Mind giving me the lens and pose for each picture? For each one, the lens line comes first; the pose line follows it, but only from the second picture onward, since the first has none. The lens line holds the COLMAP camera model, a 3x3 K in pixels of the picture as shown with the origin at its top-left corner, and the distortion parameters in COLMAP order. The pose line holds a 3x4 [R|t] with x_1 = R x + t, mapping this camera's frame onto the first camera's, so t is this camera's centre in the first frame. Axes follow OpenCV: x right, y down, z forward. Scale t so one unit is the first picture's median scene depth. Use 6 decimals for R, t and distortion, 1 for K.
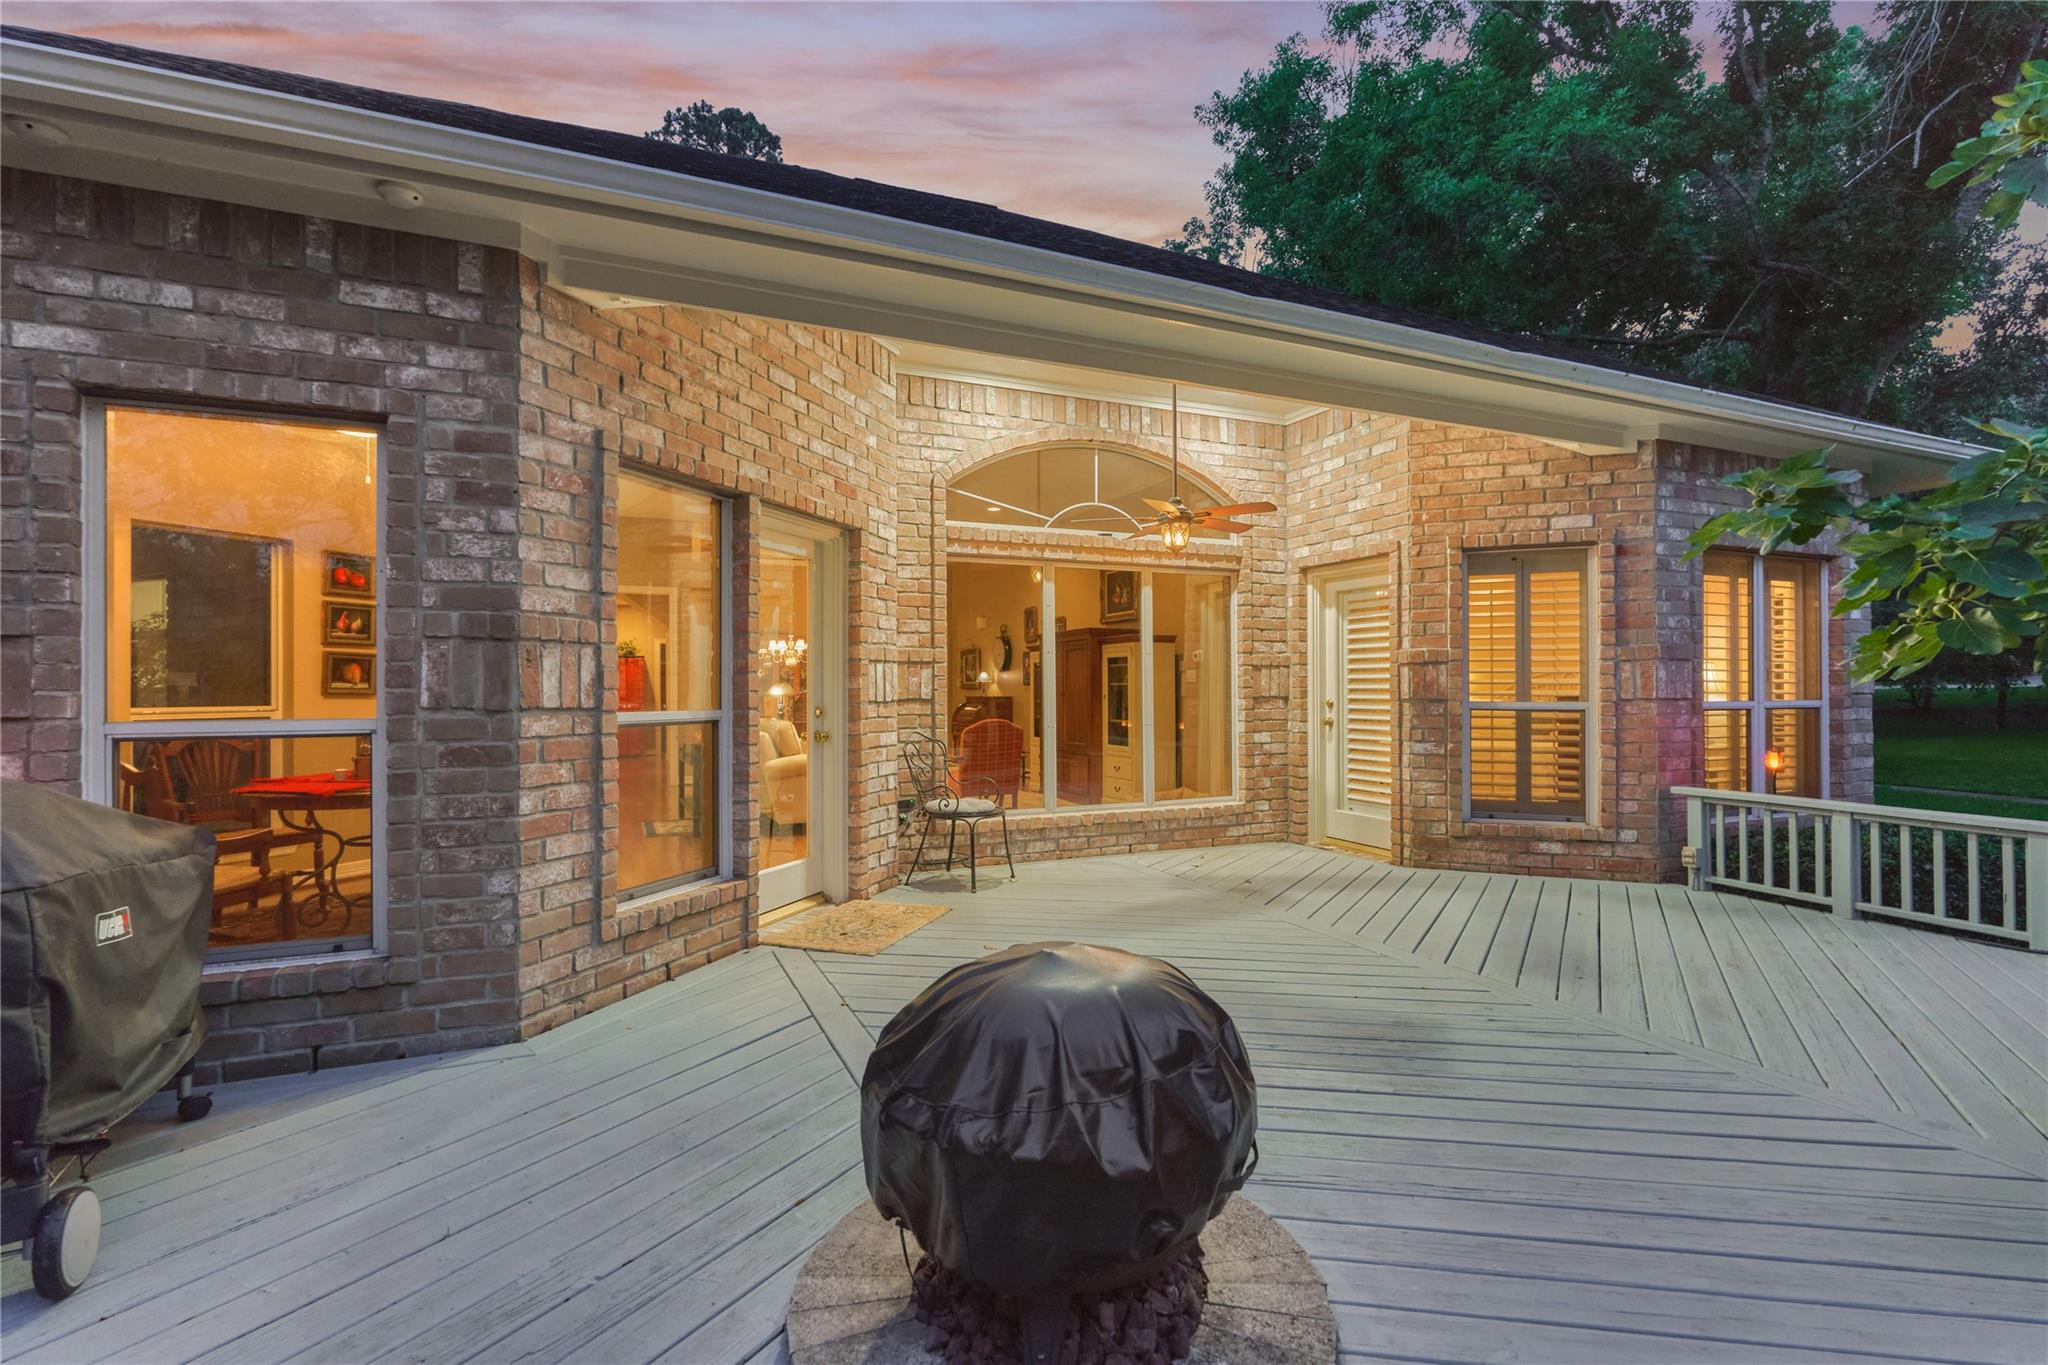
lens RADIAL K [[940.4, 0, 1036.1], [0, 940.4, 680.5], [0, 0, 1]] dist [-0.003789, 0.000236]
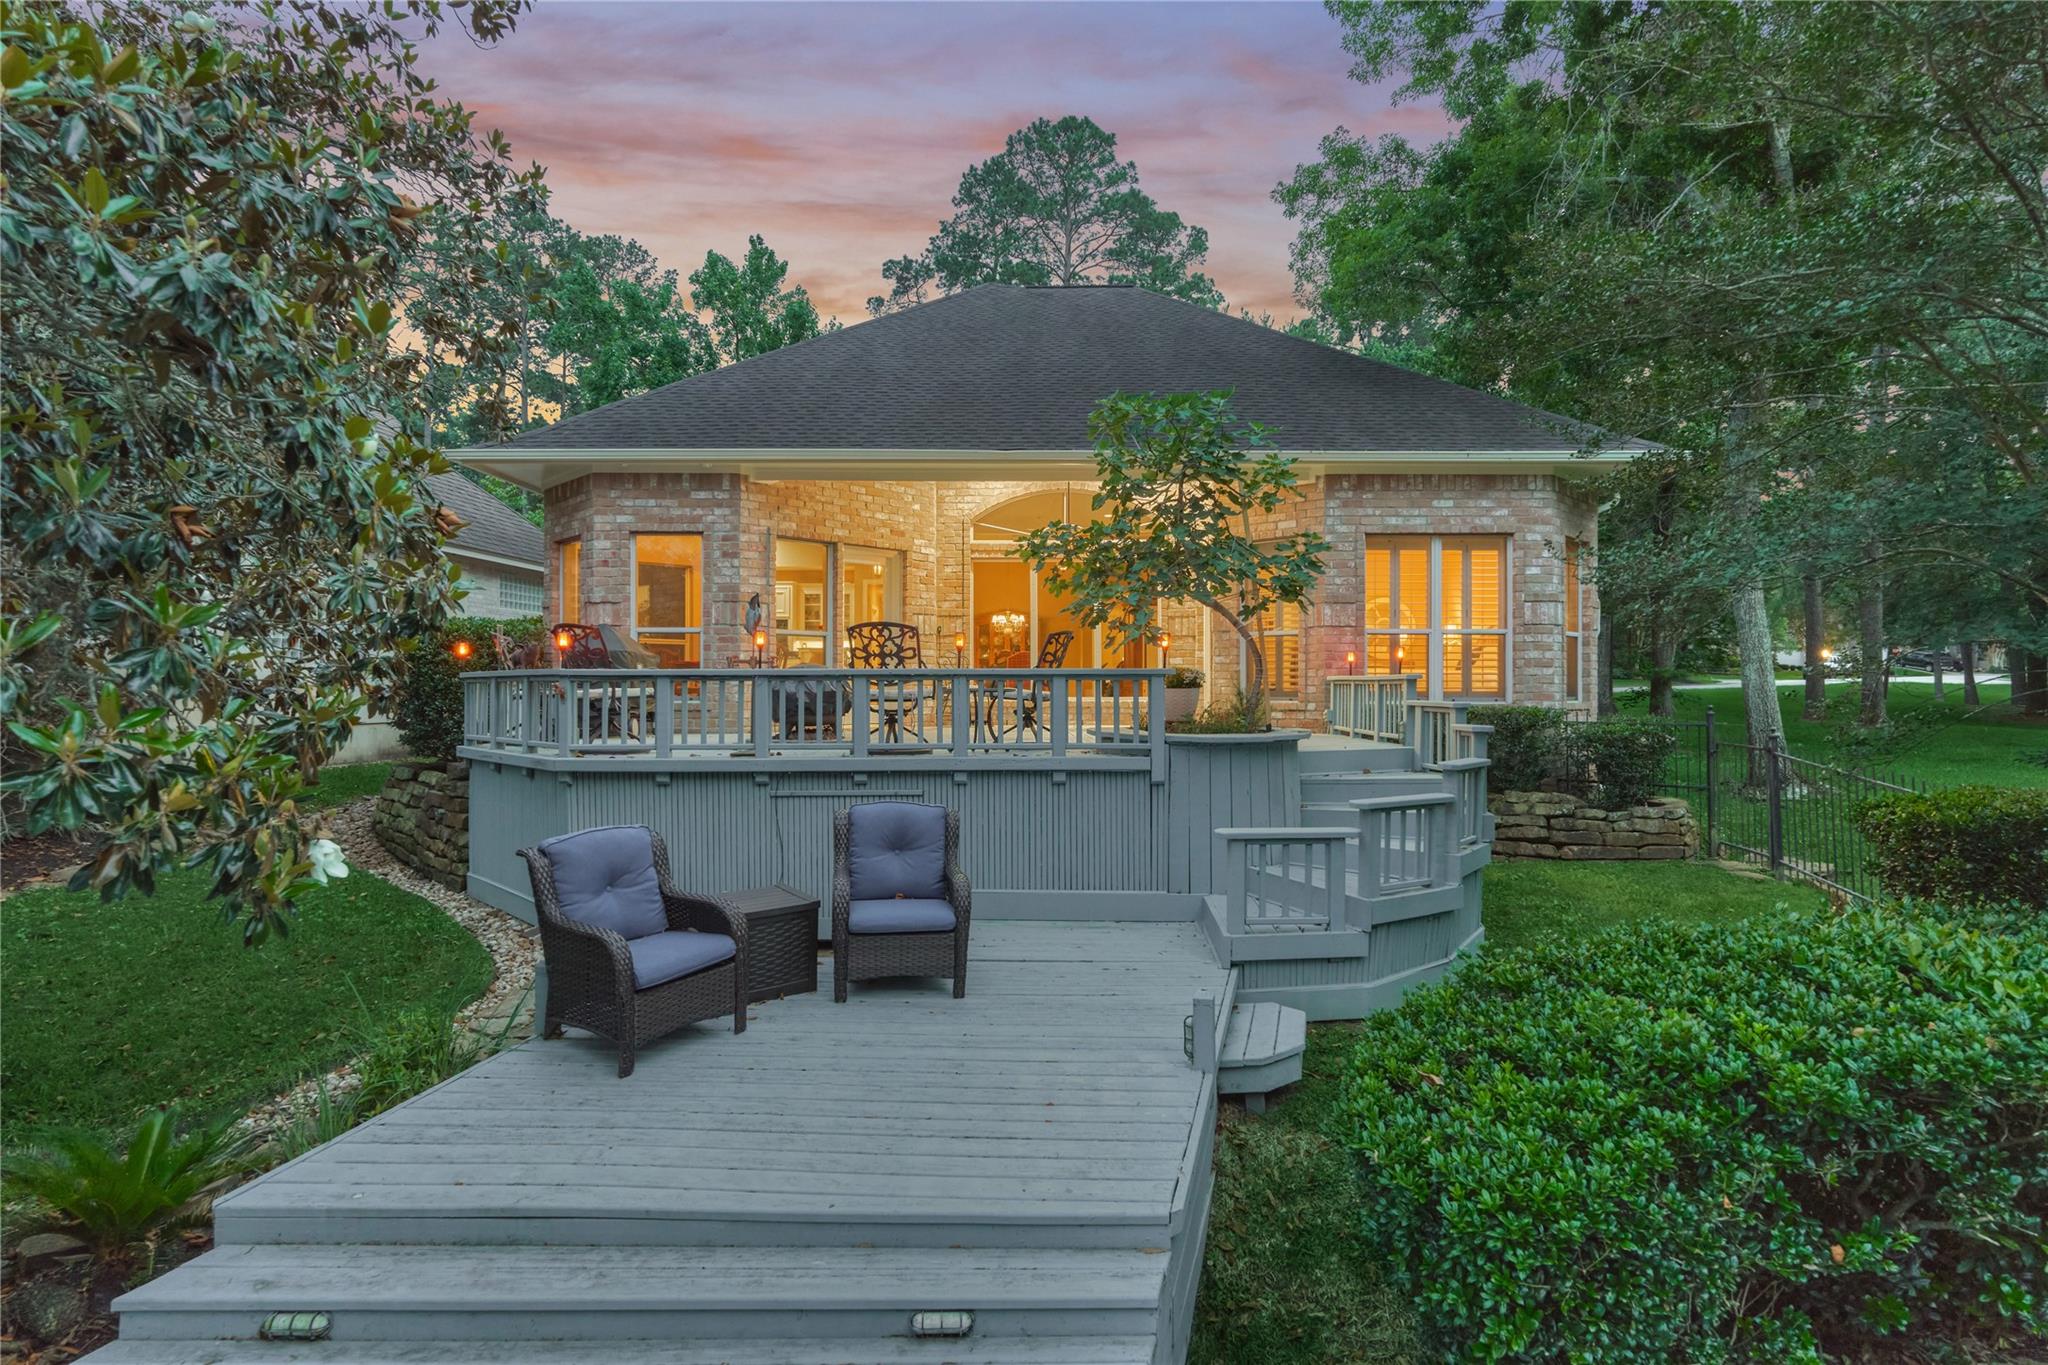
lens RADIAL K [[1108.4, 0, 1031.6], [0, 1108.4, 681.0], [0, 0, 1]] dist [0.000194, -0.001296]
pose [[0.915140, 0.001128, -0.403134, 1.044978], [-0.000195, 0.999997, 0.002356, 0.121600], [0.403135, -0.002077, 0.915138, -1.130276]]
